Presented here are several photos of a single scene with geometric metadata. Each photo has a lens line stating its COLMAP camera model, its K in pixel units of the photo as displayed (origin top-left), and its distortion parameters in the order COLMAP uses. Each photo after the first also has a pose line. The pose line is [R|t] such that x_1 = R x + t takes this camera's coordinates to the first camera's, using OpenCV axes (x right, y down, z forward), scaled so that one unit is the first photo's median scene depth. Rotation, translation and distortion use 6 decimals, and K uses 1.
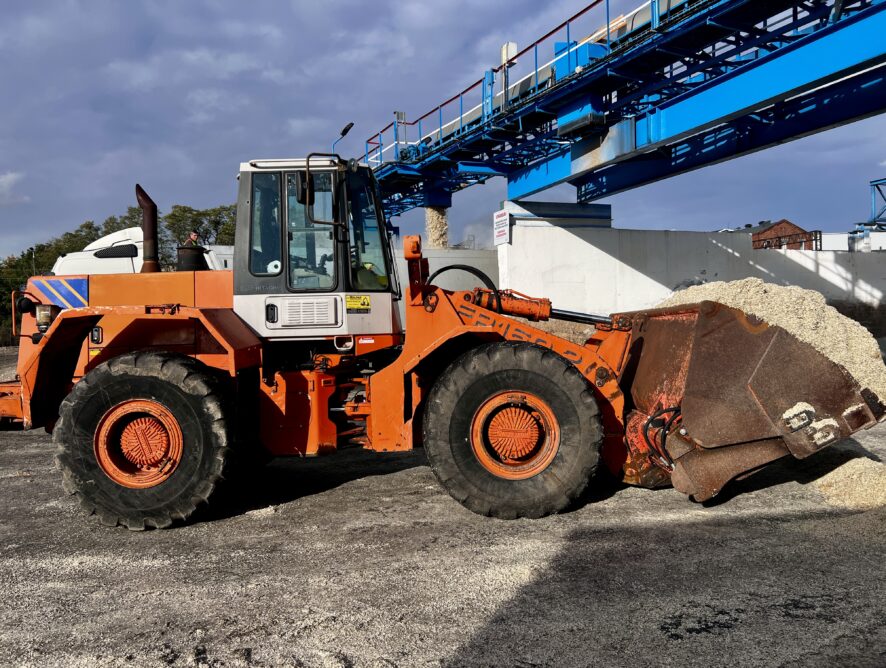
lens RADIAL K [[656.0, 0, 444.1], [0, 656.0, 338.5], [0, 0, 1]] dist [0.058964, -0.090316]
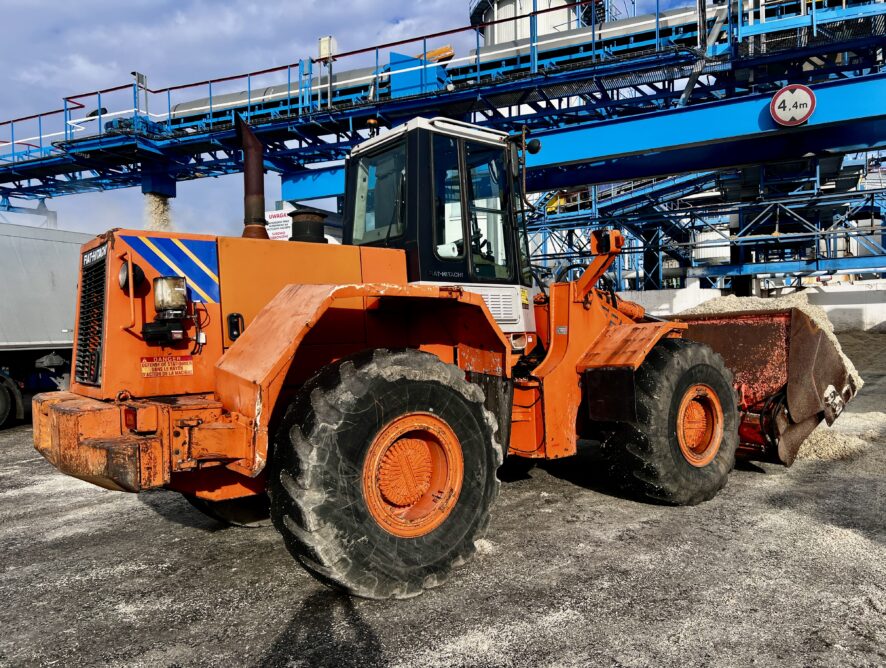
lens RADIAL K [[656.0, 0, 444.1], [0, 656.0, 338.5], [0, 0, 1]] dist [0.058964, -0.090316]
pose [[0.776152, 0.009699, 0.630471, -0.898998], [0.008826, 0.999617, -0.026244, 0.028909], [-0.630484, 0.025934, 0.775769, 0.417221]]
